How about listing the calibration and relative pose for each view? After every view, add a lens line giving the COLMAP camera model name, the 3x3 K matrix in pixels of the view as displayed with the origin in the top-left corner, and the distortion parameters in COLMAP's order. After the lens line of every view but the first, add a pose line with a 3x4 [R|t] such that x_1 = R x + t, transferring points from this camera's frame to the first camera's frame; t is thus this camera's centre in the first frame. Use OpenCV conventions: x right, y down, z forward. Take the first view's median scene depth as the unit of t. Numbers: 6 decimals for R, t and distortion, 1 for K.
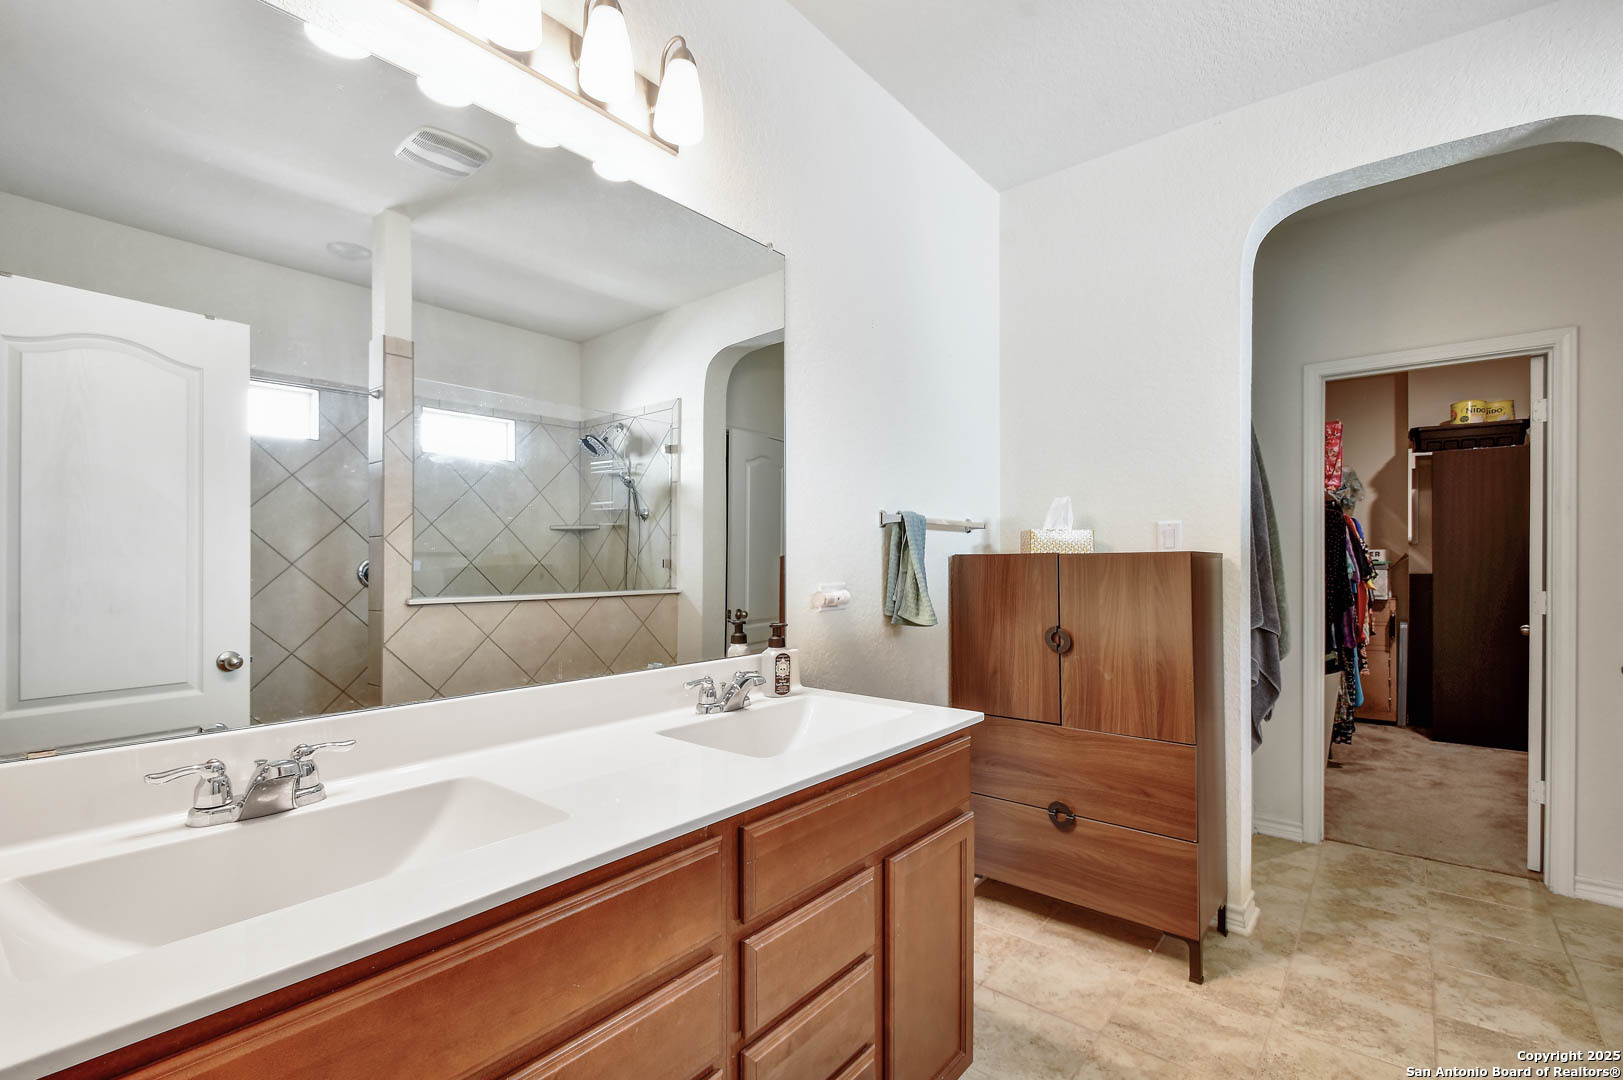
lens RADIAL K [[735.6, 0, 812.3], [0, 735.6, 536.8], [0, 0, 1]] dist [0.005475, 0.000300]
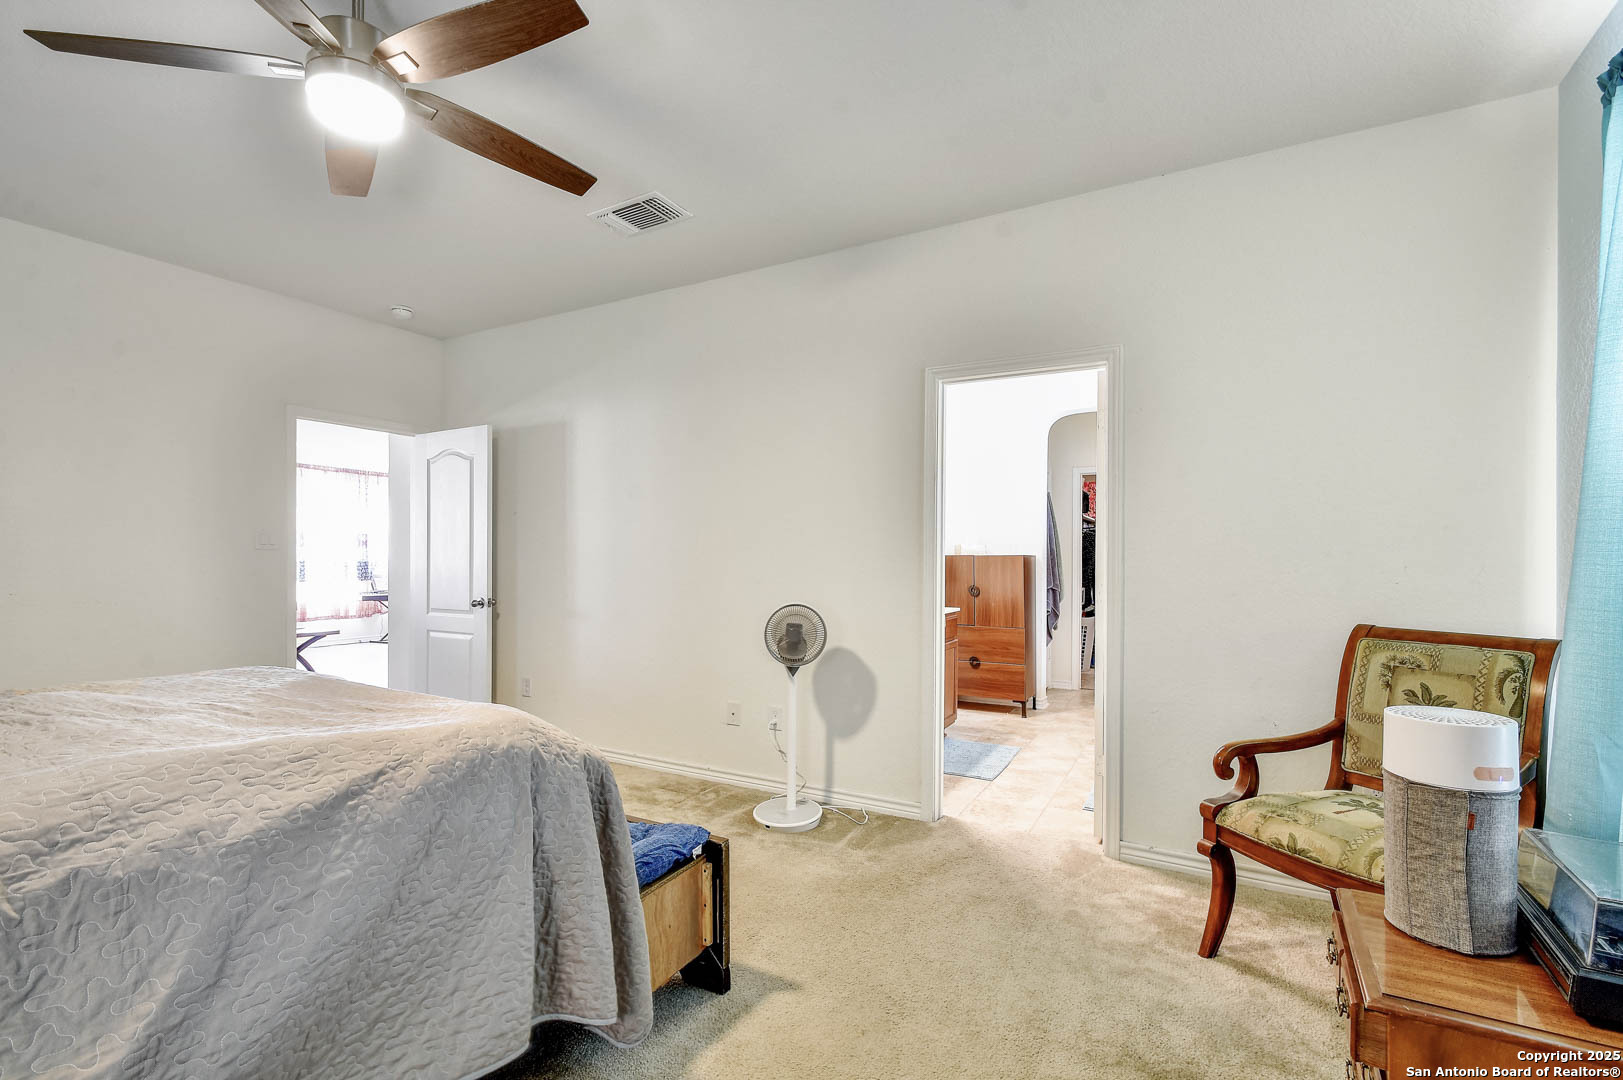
lens RADIAL K [[735.6, 0, 809.1], [0, 735.6, 549.5], [0, 0, 1]] dist [0.005475, 0.000300]
pose [[0.981607, -0.004424, 0.190863, -0.666624], [0.002456, 0.999941, 0.010546, -0.026001], [-0.190898, -0.009883, 0.981560, -1.294334]]
